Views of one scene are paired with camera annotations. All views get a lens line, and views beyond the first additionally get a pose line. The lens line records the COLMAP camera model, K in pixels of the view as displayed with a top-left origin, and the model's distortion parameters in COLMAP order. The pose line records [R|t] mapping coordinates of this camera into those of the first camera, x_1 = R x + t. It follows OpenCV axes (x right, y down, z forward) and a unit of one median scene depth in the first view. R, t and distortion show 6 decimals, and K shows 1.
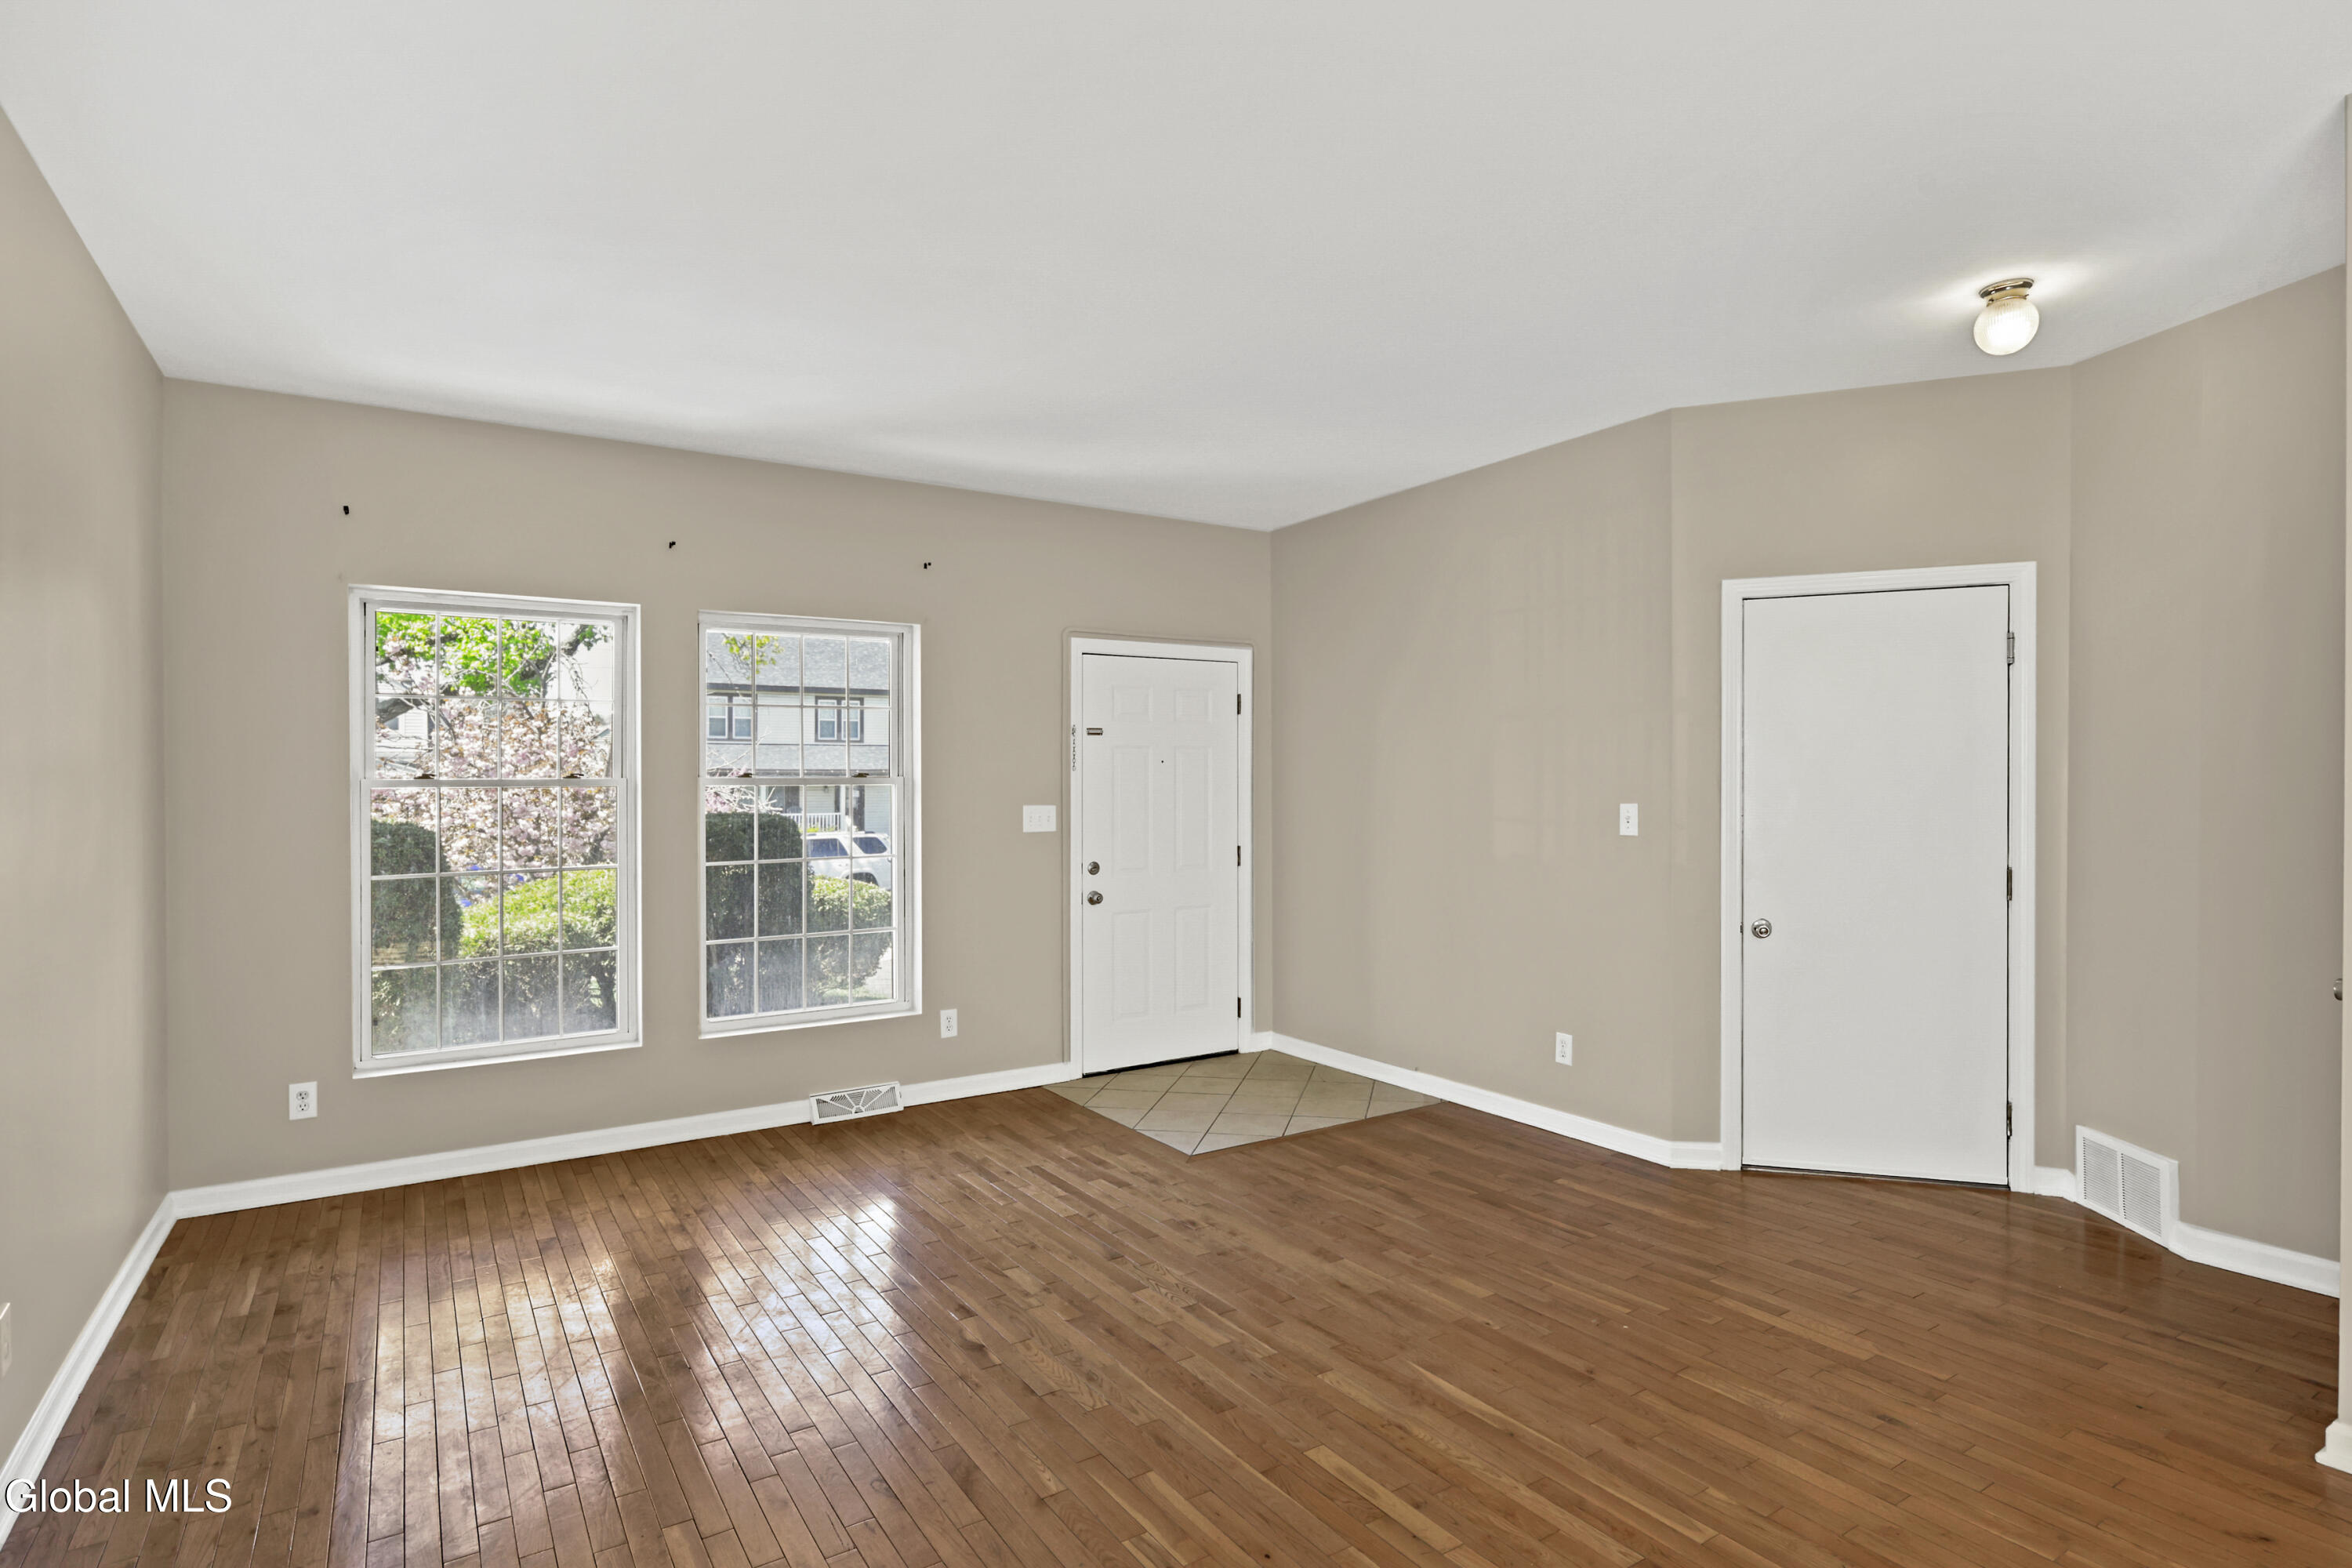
lens RADIAL K [[1233.5, 0, 1170.8], [0, 1233.5, 801.1], [0, 0, 1]] dist [0.004473, 0.000296]
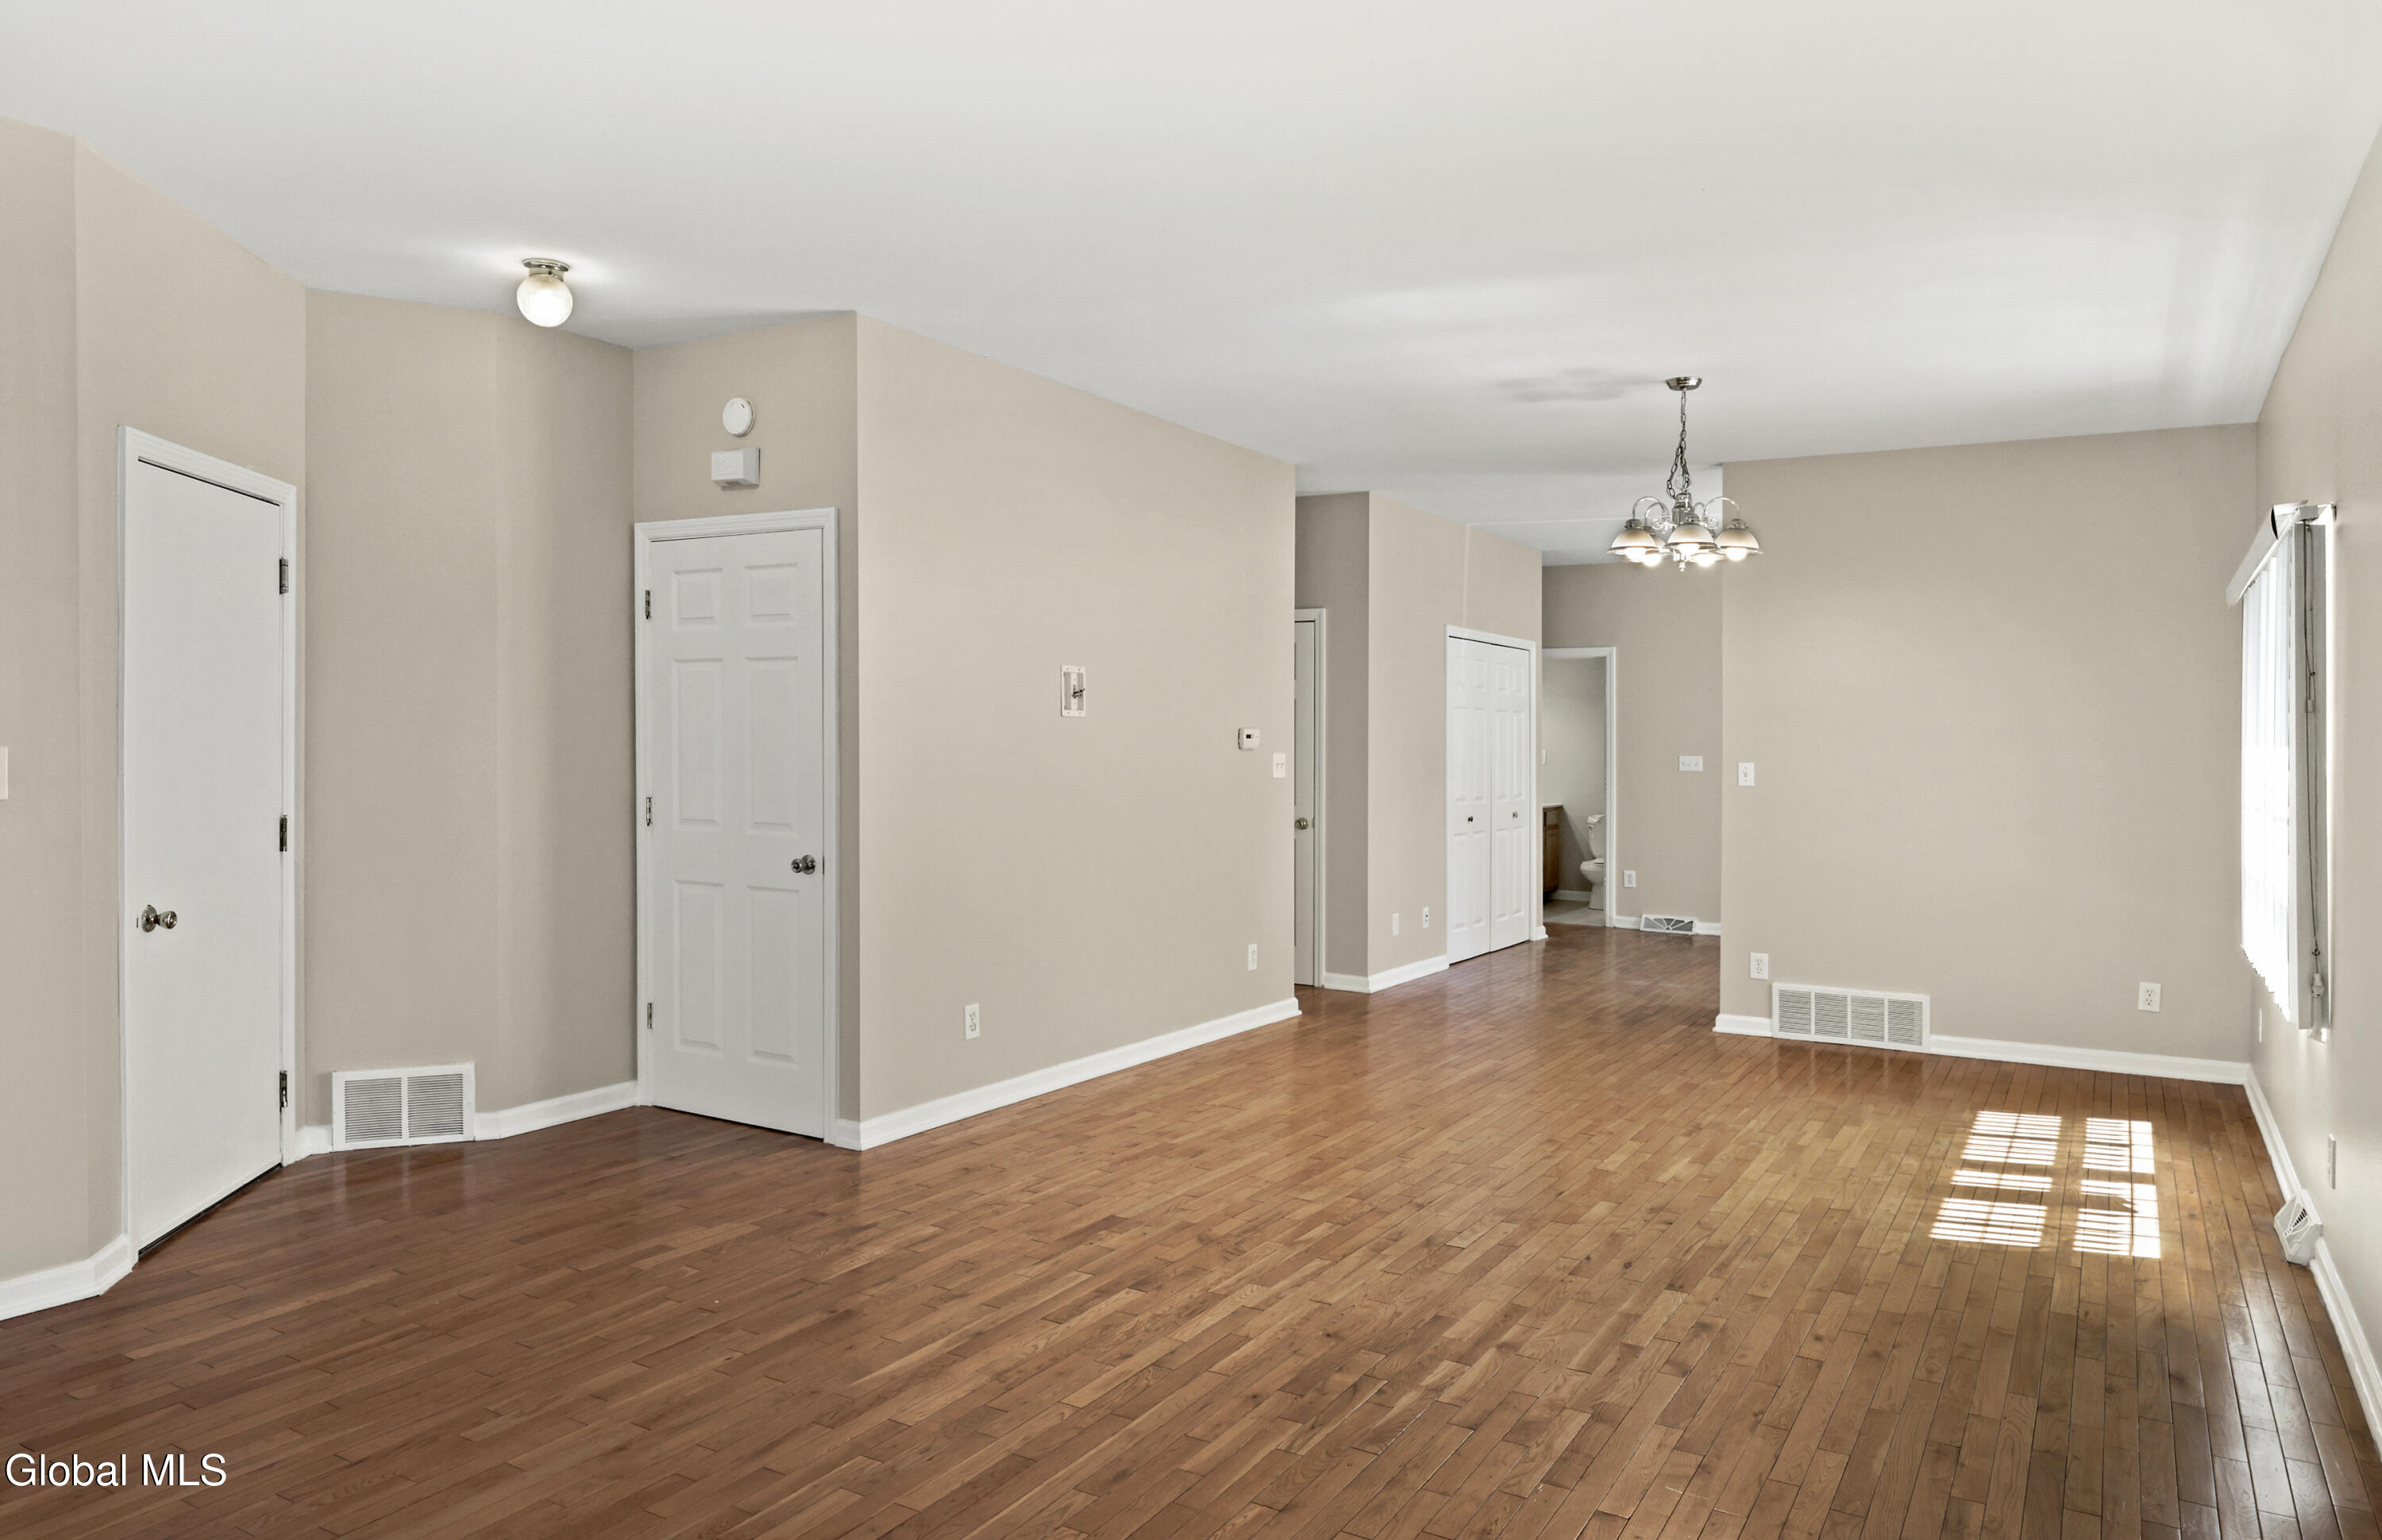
lens RADIAL K [[1447.0, 0, 1183.7], [0, 1447.0, 755.4], [0, 0, 1]] dist [0.010082, 0.002901]
pose [[-0.437165, -0.004950, 0.899368, -0.698992], [-0.007325, 0.999971, 0.001943, 0.001142], [-0.899352, -0.005739, -0.437188, 1.034233]]
